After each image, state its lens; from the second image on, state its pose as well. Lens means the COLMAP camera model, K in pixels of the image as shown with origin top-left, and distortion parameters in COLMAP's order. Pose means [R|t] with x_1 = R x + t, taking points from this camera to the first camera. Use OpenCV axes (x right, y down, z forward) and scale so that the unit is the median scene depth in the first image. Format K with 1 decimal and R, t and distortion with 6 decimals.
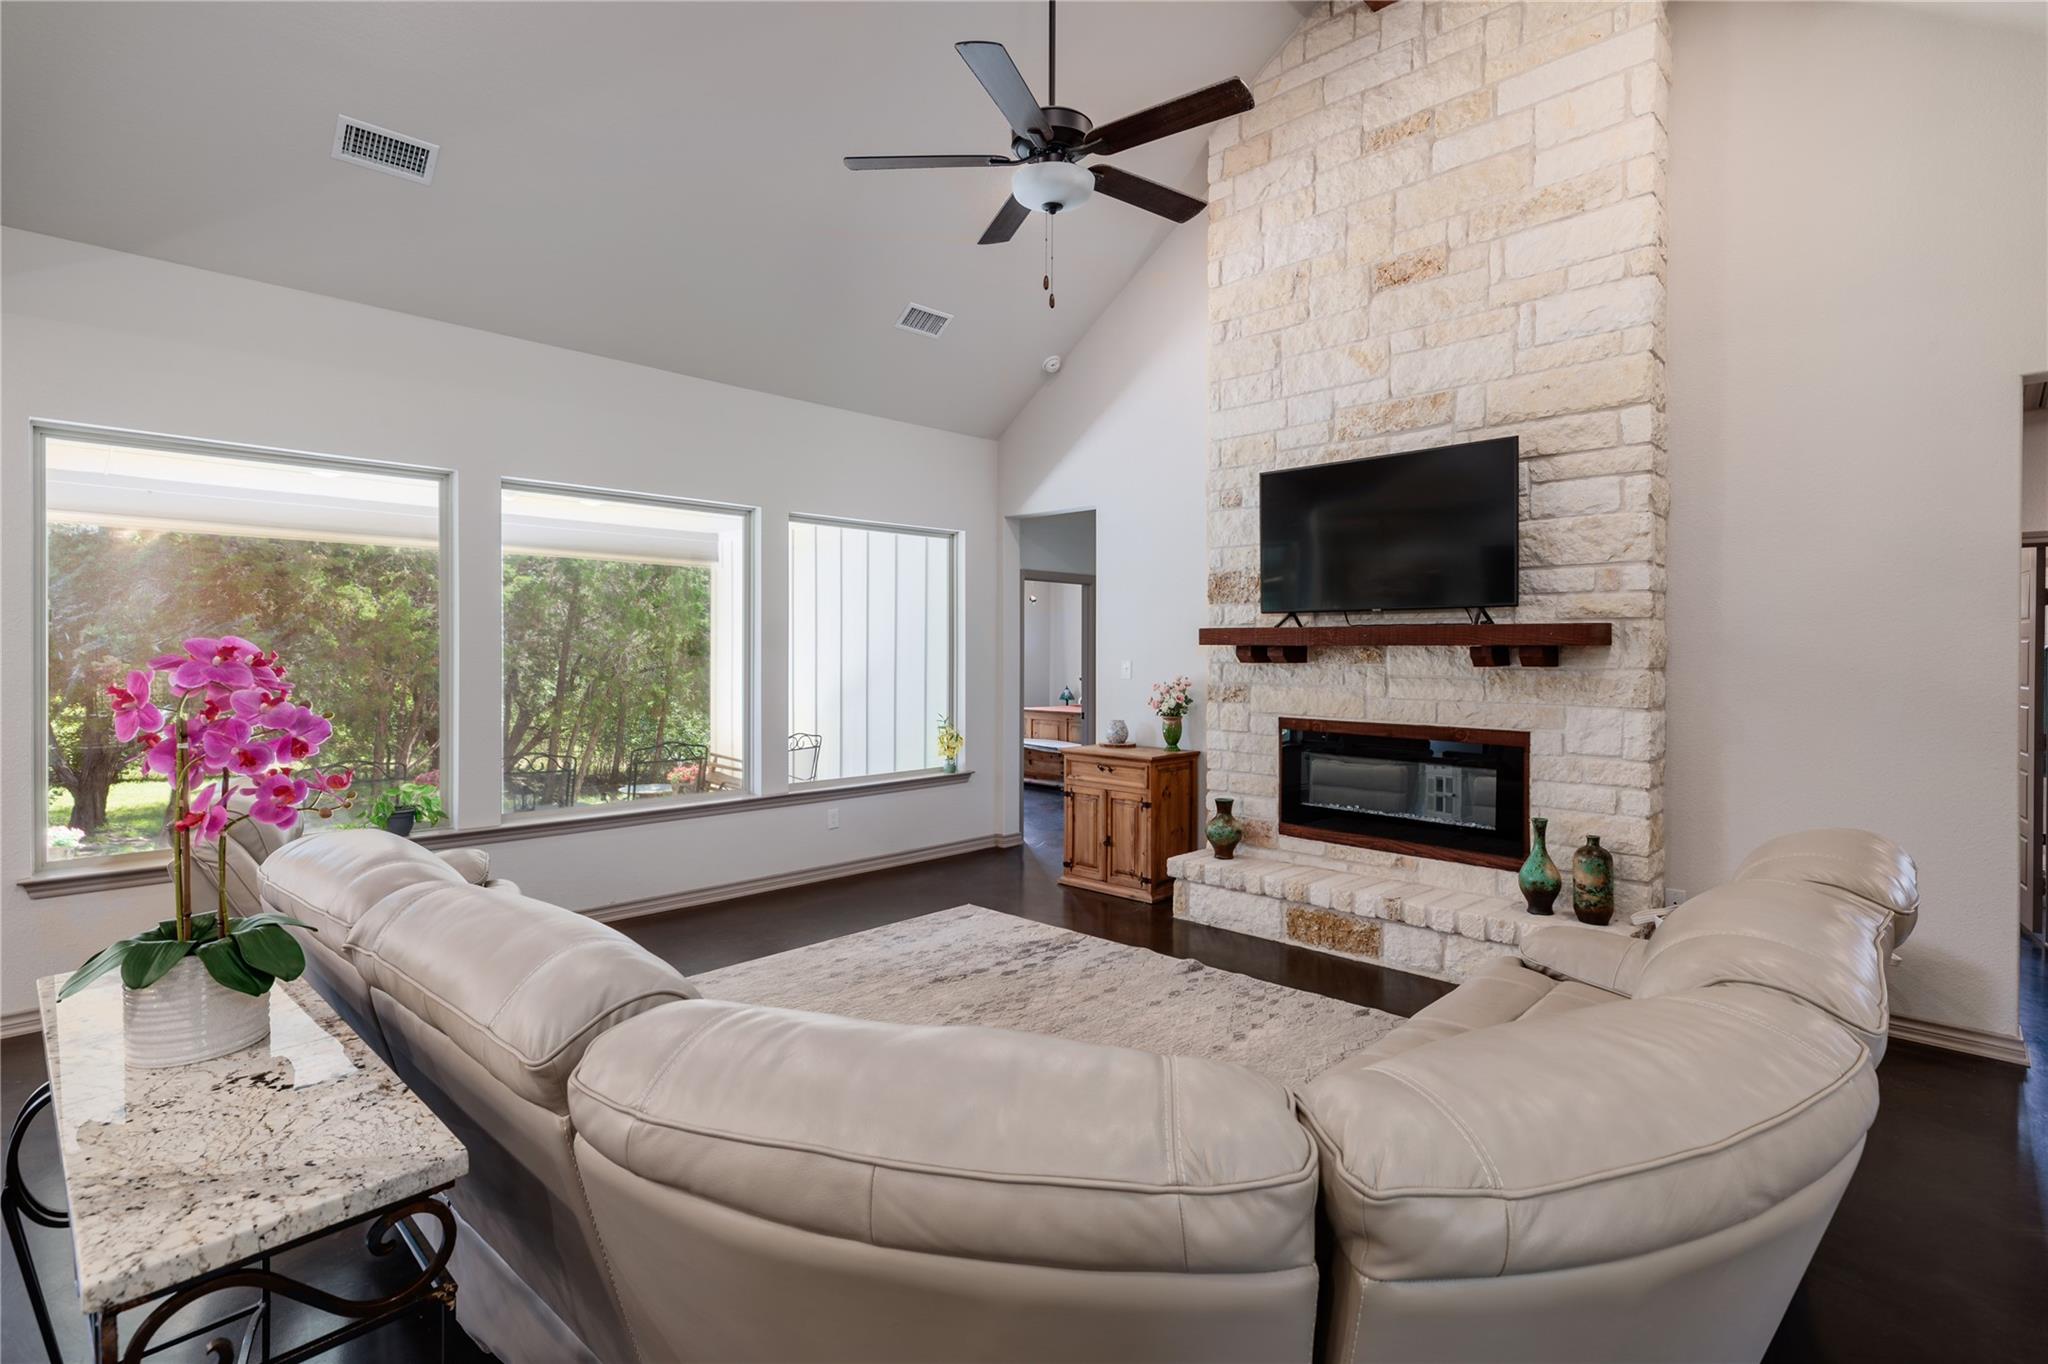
lens RADIAL K [[966.7, 0, 992.7], [0, 966.7, 656.1], [0, 0, 1]] dist [-0.018243, 0.007375]
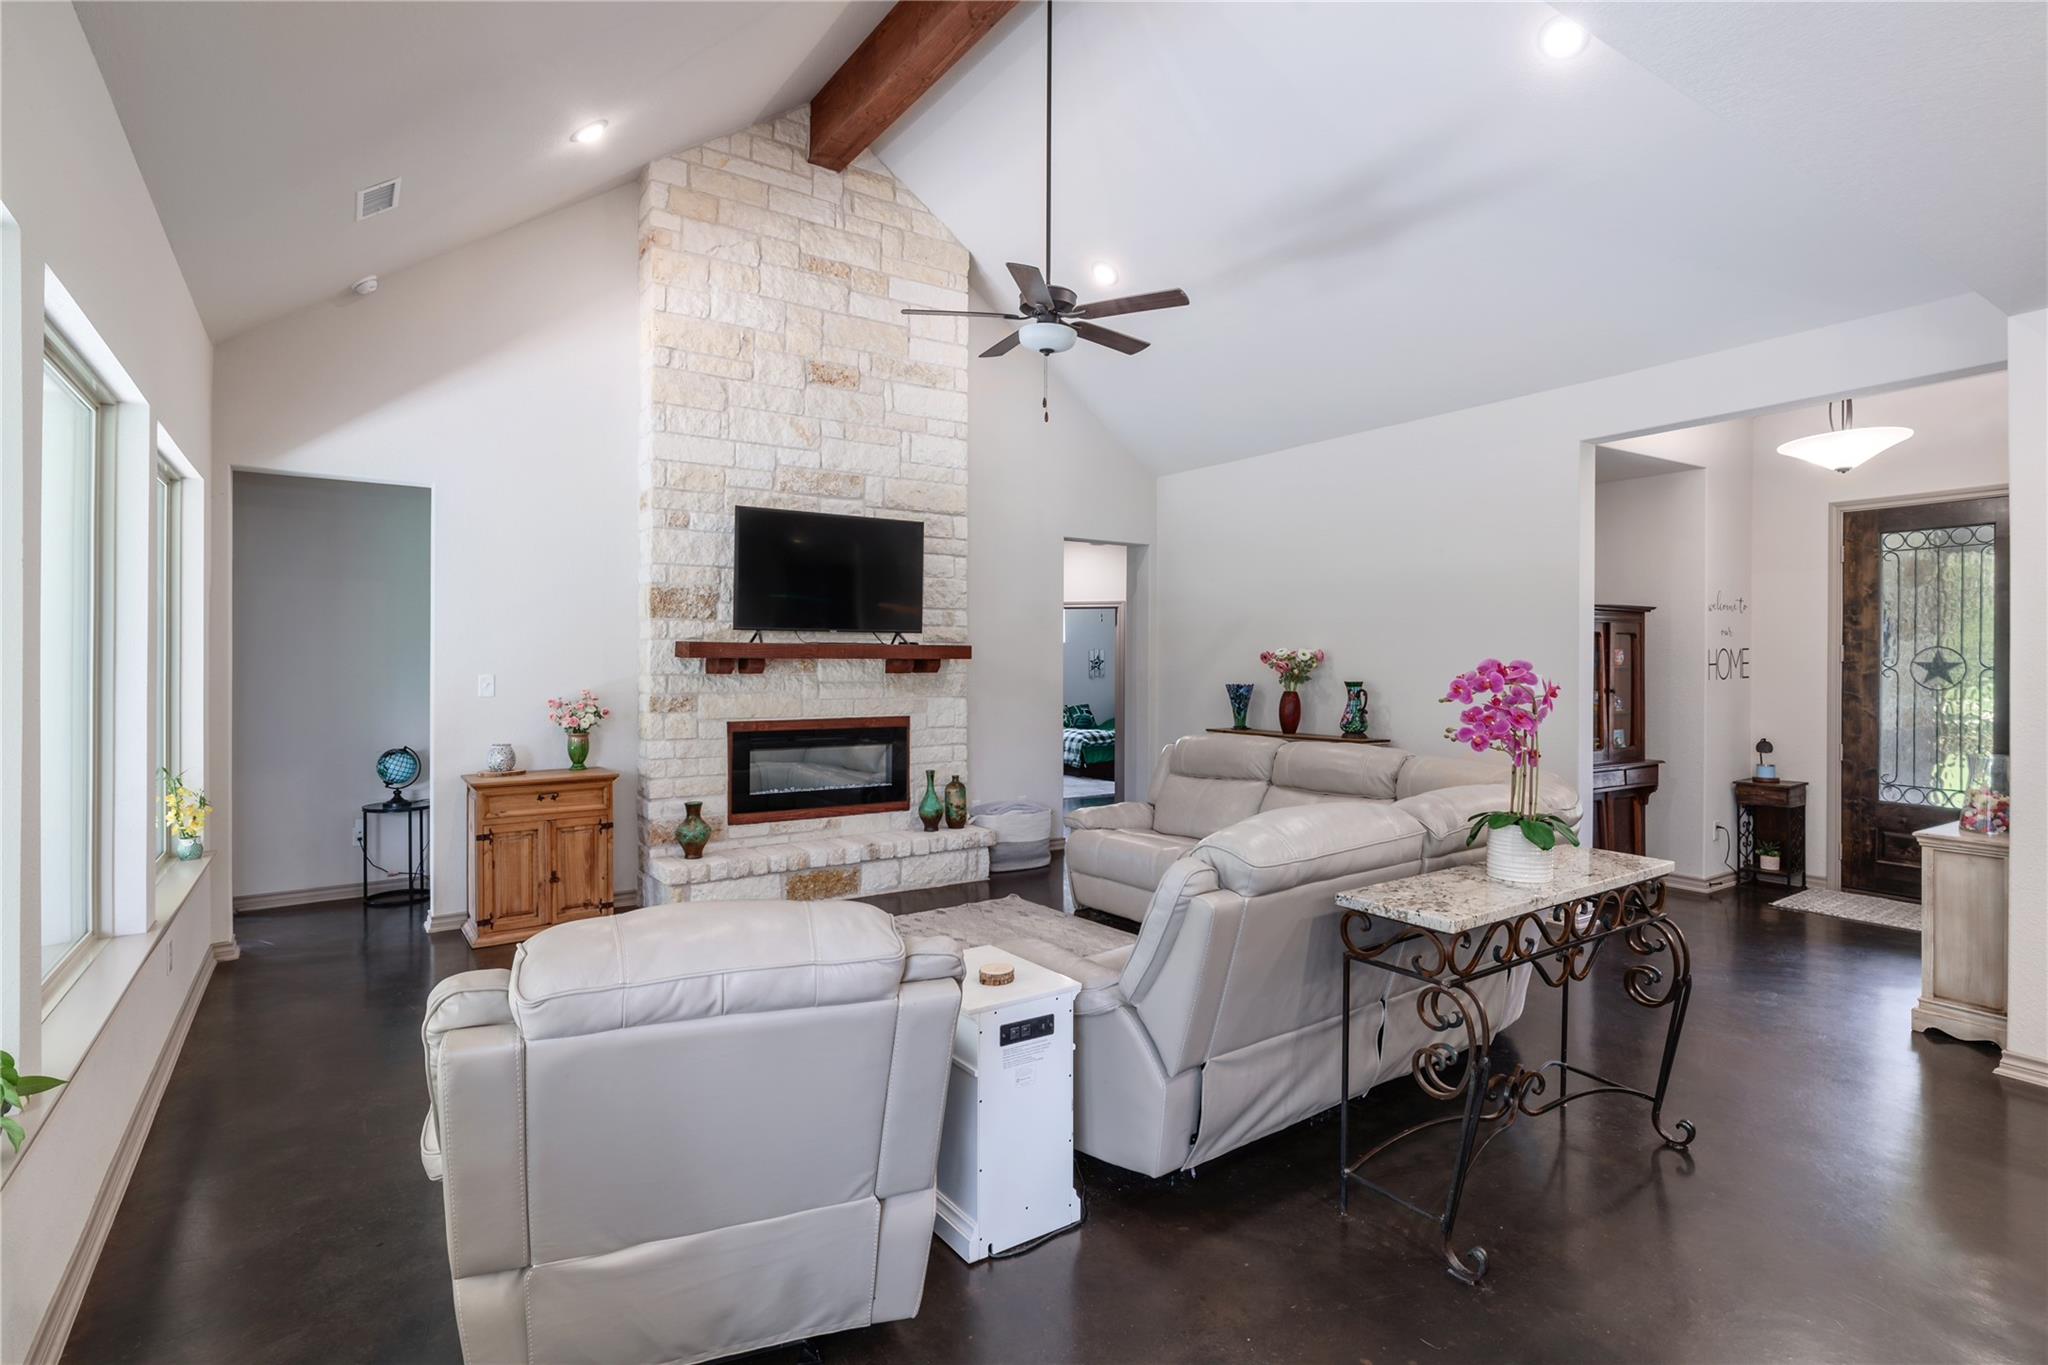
lens RADIAL K [[966.7, 0, 987.0], [0, 966.7, 655.9], [0, 0, 1]] dist [-0.018243, 0.007375]
pose [[0.181857, -0.000603, 0.983325, -0.840560], [0.003436, 0.999994, -0.000022, -0.013928], [-0.983319, 0.003383, 0.181858, 0.548616]]
